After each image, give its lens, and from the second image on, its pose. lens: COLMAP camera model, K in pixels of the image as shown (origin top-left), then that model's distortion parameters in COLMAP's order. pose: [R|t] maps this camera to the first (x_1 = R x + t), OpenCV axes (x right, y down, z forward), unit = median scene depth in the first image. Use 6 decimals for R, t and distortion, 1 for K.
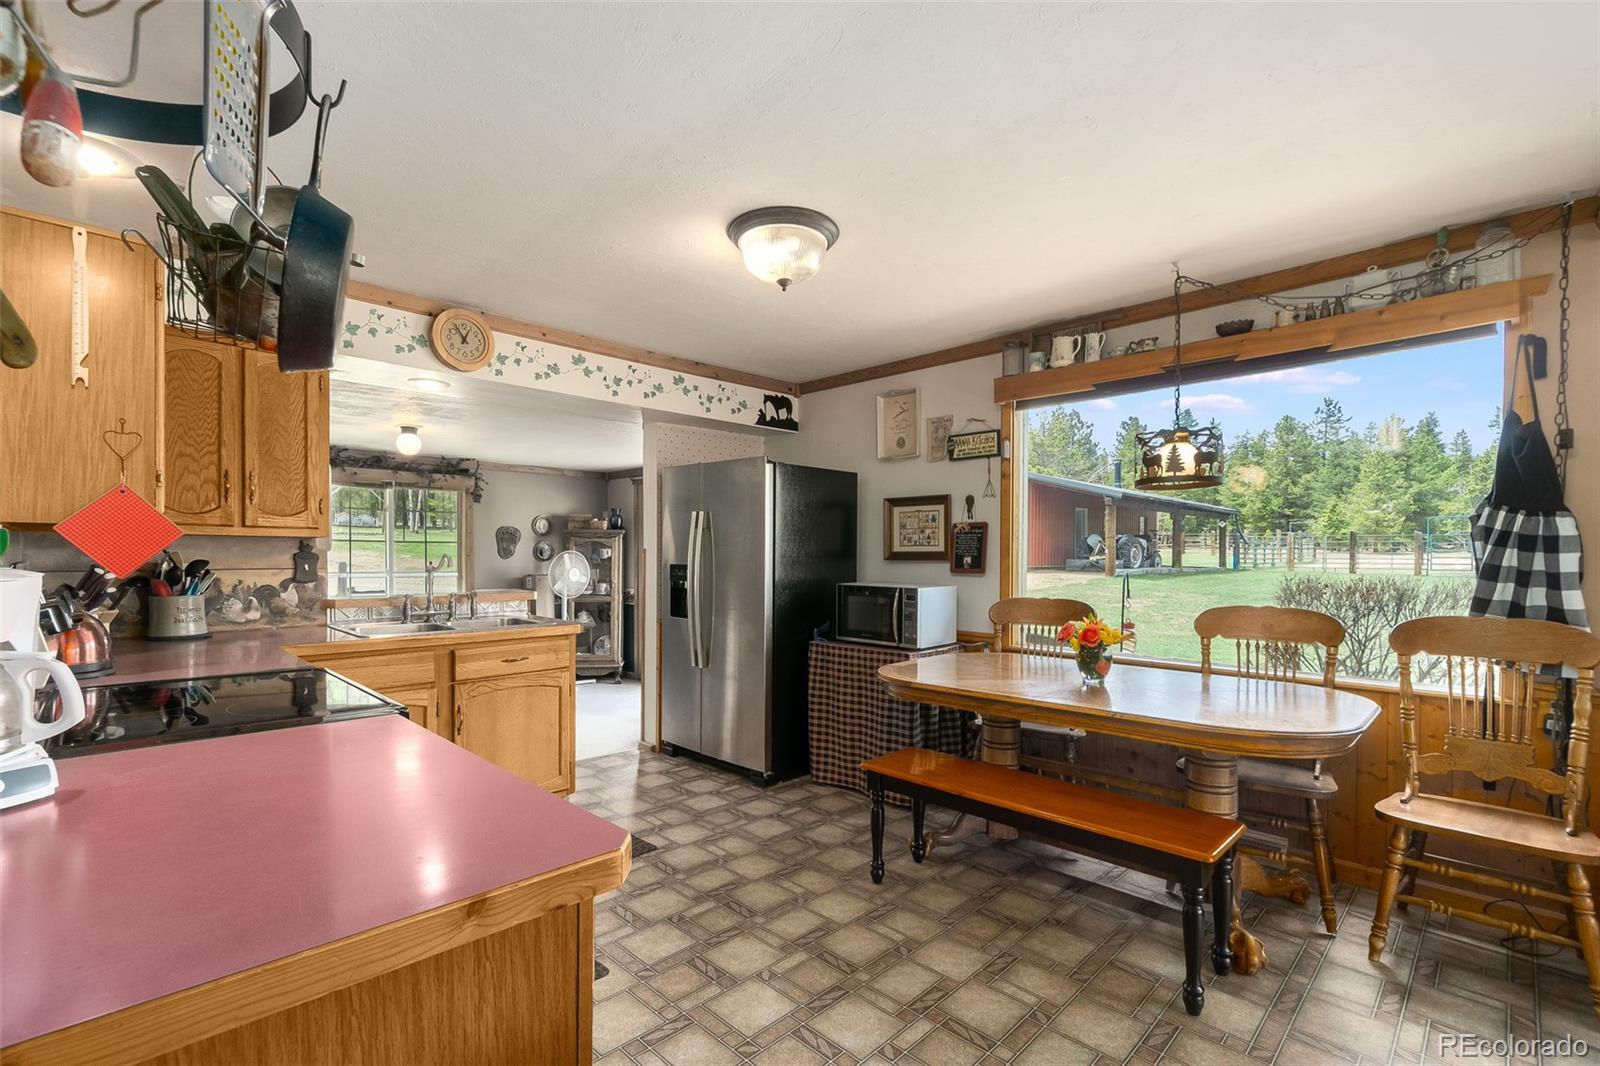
lens RADIAL K [[721.9, 0, 786.3], [0, 721.9, 559.1], [0, 0, 1]] dist [0.000264, -0.001123]
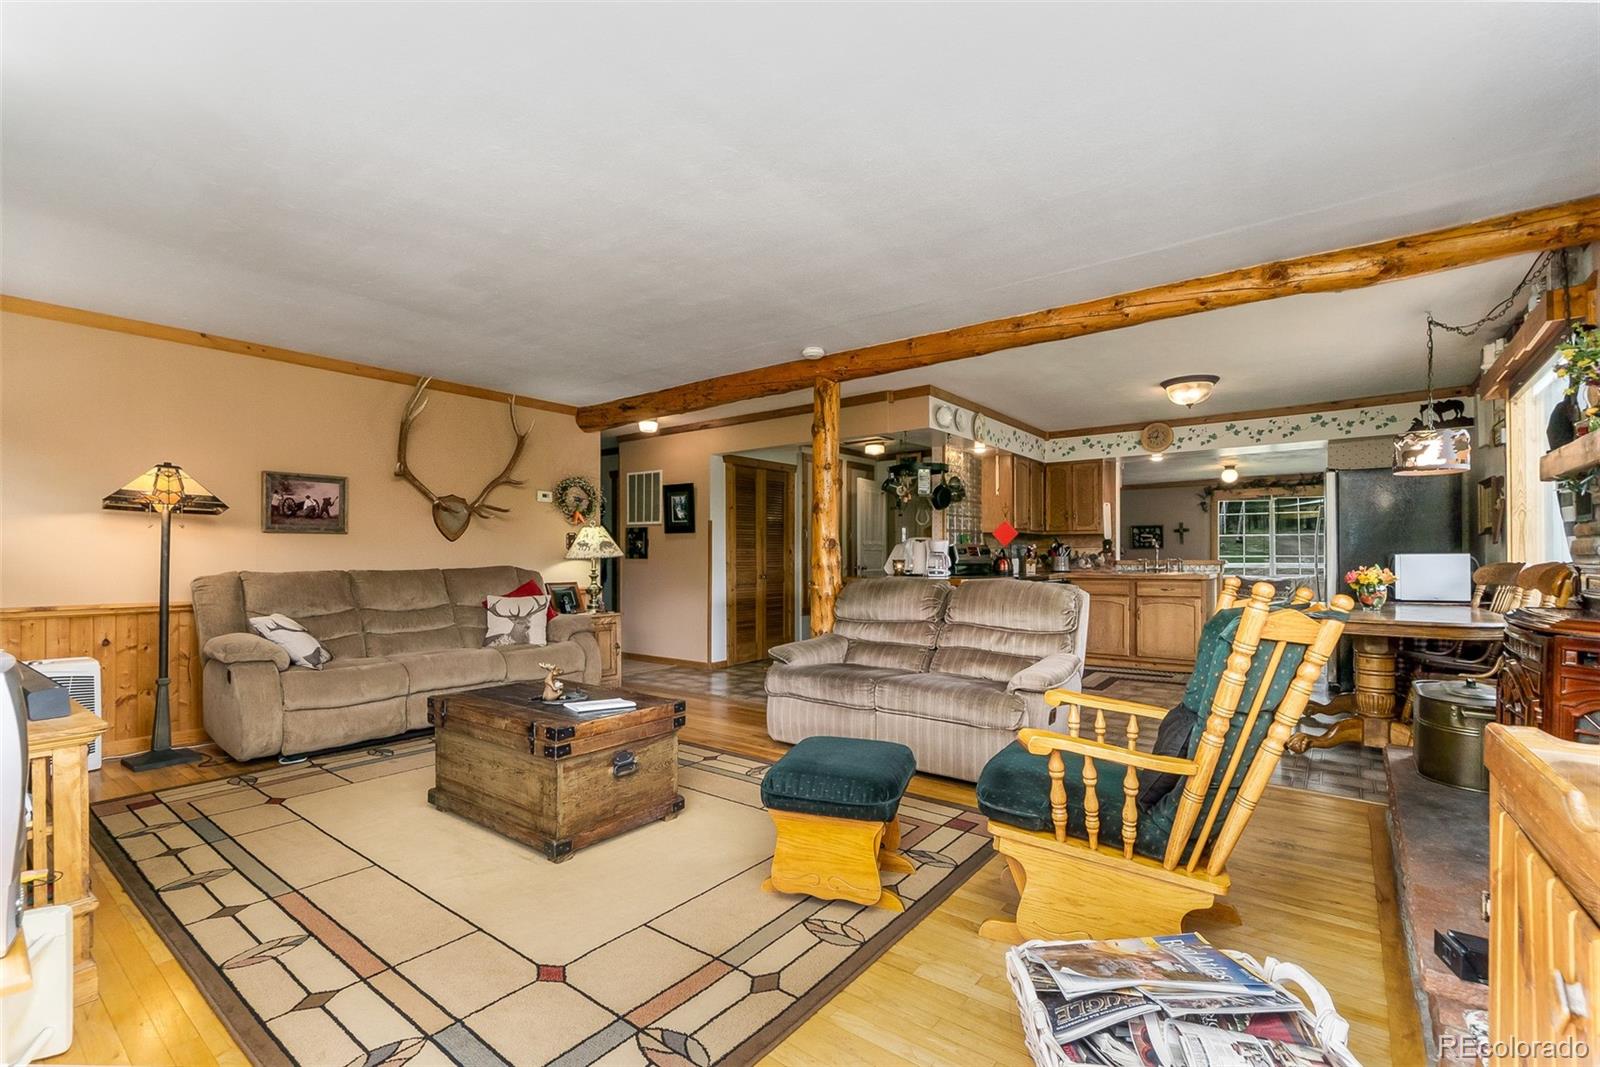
lens RADIAL K [[721.9, 0, 797.3], [0, 721.9, 547.6], [0, 0, 1]] dist [0.000264, -0.001123]
pose [[0.143213, -0.019442, -0.989501, 1.287832], [-0.001275, 0.999803, -0.019829, 0.052753], [0.989691, 0.004101, 0.143160, -0.290745]]
